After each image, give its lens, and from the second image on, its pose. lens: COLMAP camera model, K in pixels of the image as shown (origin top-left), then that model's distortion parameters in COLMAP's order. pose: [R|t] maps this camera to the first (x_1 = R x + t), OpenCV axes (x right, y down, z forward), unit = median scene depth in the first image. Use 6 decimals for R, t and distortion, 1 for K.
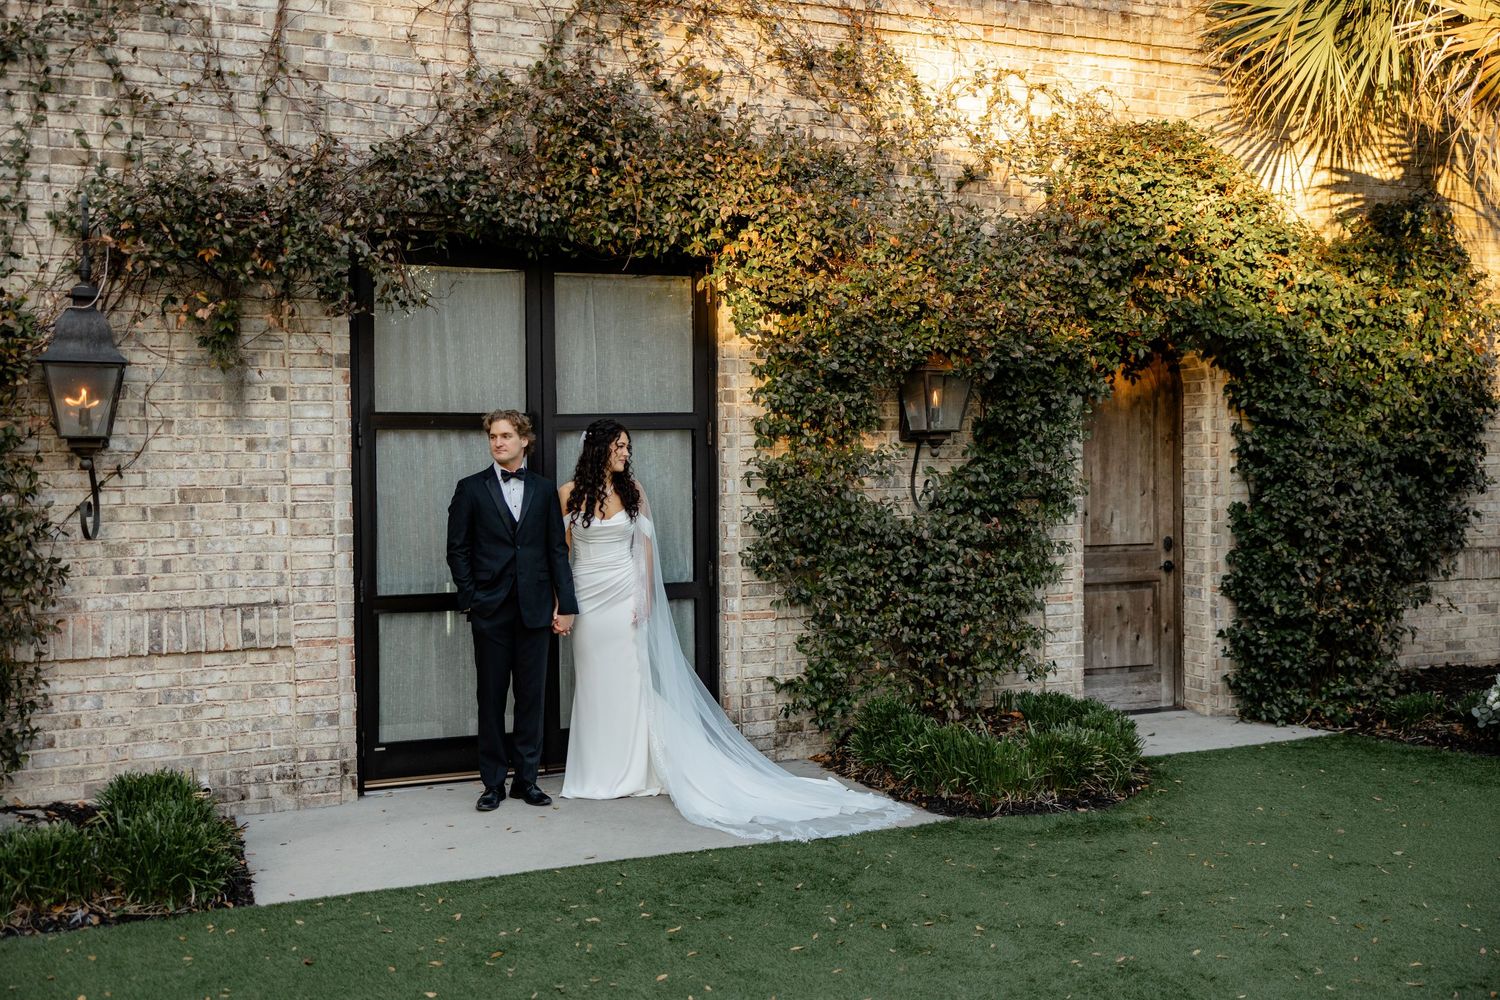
lens RADIAL K [[1396.4, 0, 749.6], [0, 1396.4, 489.2], [0, 0, 1]] dist [0.012890, 0.005708]
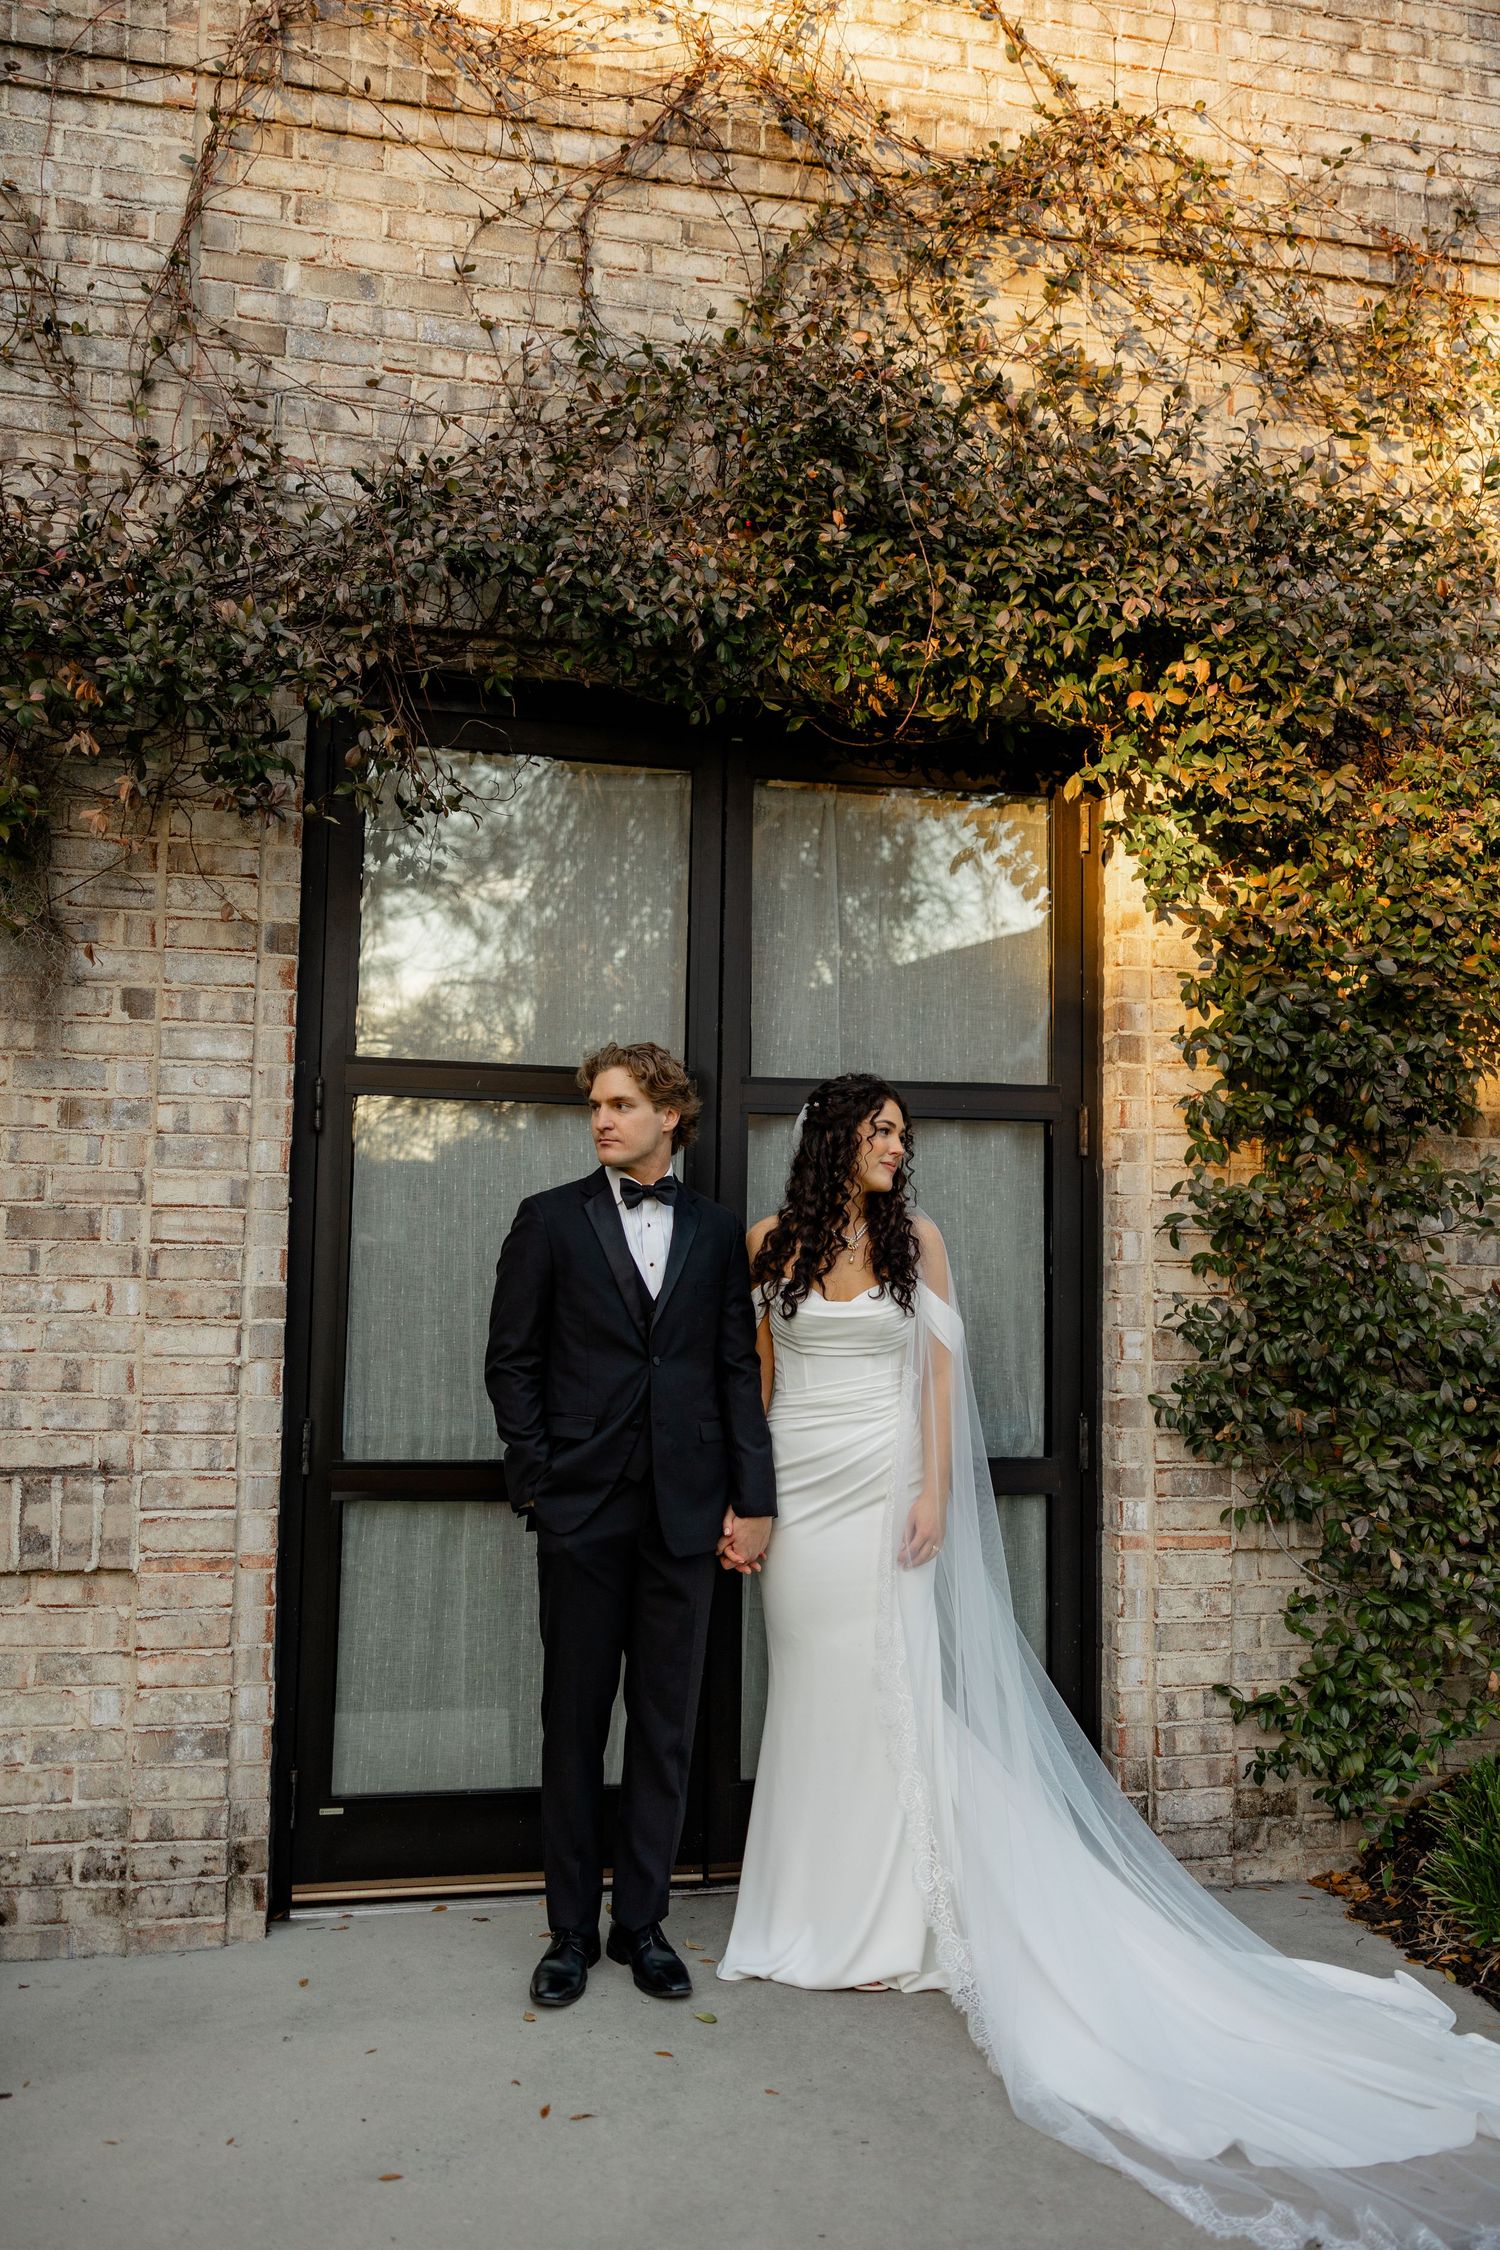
lens RADIAL K [[1776.4, 0, 740.7], [0, 1776.4, 1131.5], [0, 0, 1]] dist [0.012467, 0.000400]
pose [[0.981564, 0.009029, -0.190922, -0.030528], [-0.028850, 0.994438, -0.101294, 0.024549], [0.188946, 0.104934, 0.976365, 0.444757]]
